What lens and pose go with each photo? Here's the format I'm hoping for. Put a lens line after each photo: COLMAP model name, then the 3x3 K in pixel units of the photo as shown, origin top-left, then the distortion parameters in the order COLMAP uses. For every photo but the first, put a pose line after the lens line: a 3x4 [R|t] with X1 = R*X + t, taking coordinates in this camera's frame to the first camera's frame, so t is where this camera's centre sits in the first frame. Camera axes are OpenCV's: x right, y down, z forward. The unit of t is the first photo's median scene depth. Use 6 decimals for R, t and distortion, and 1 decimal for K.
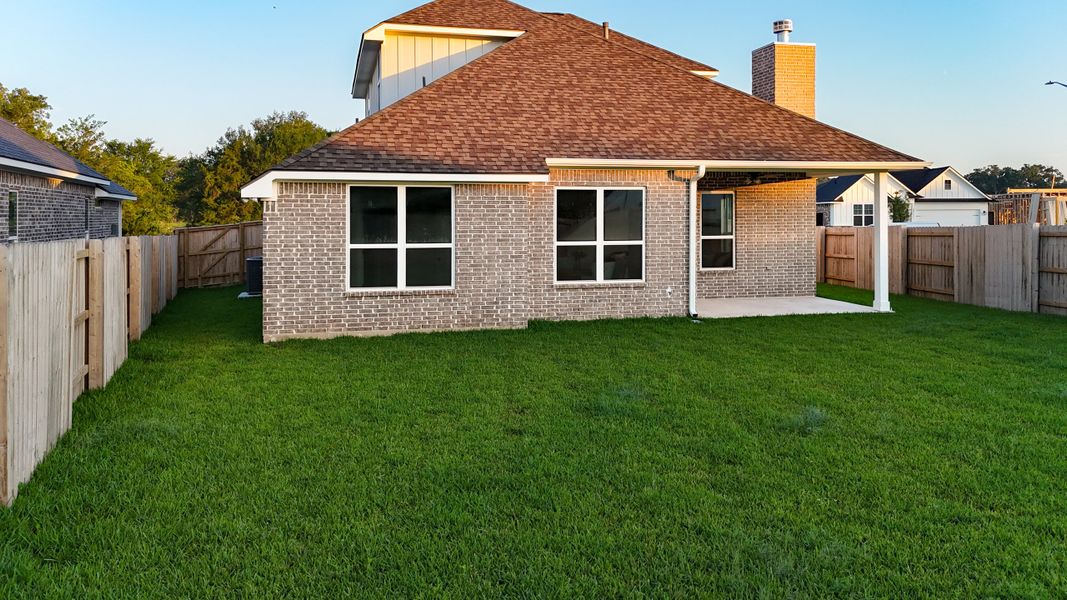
lens RADIAL K [[872.0, 0, 533.4], [0, 872.0, 214.4], [0, 0, 1]] dist [0.007184, 0.001535]
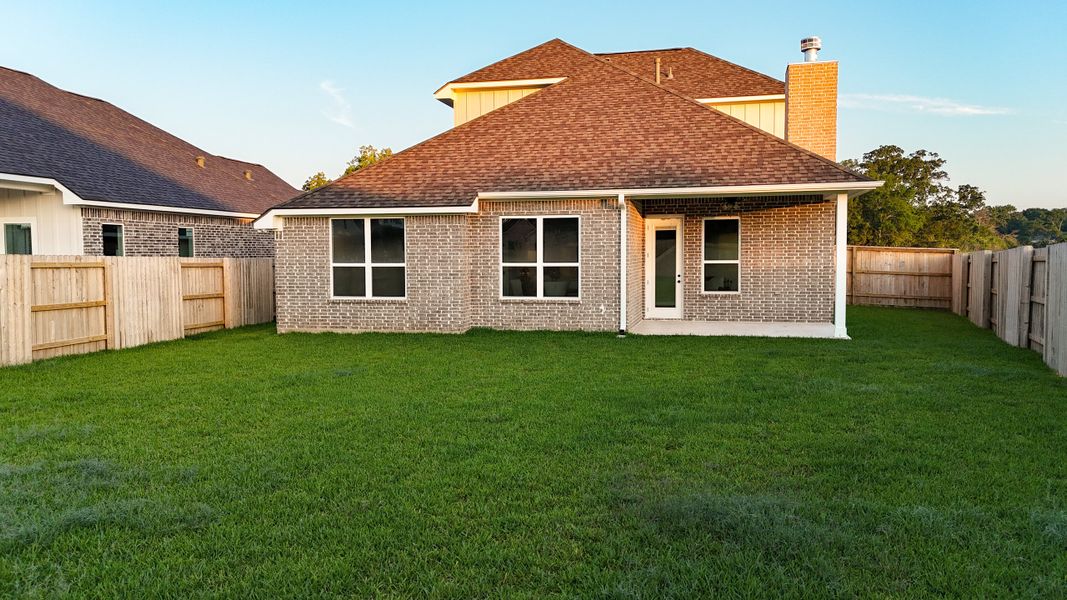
lens RADIAL K [[838.8, 0, 508.5], [0, 838.8, 298.7], [0, 0, 1]] dist [0.009815, -0.001748]
pose [[0.874814, 0.025251, -0.483800, 0.621354], [0.003674, 0.998266, 0.058745, 0.013617], [0.484445, -0.053169, 0.873205, 0.012655]]
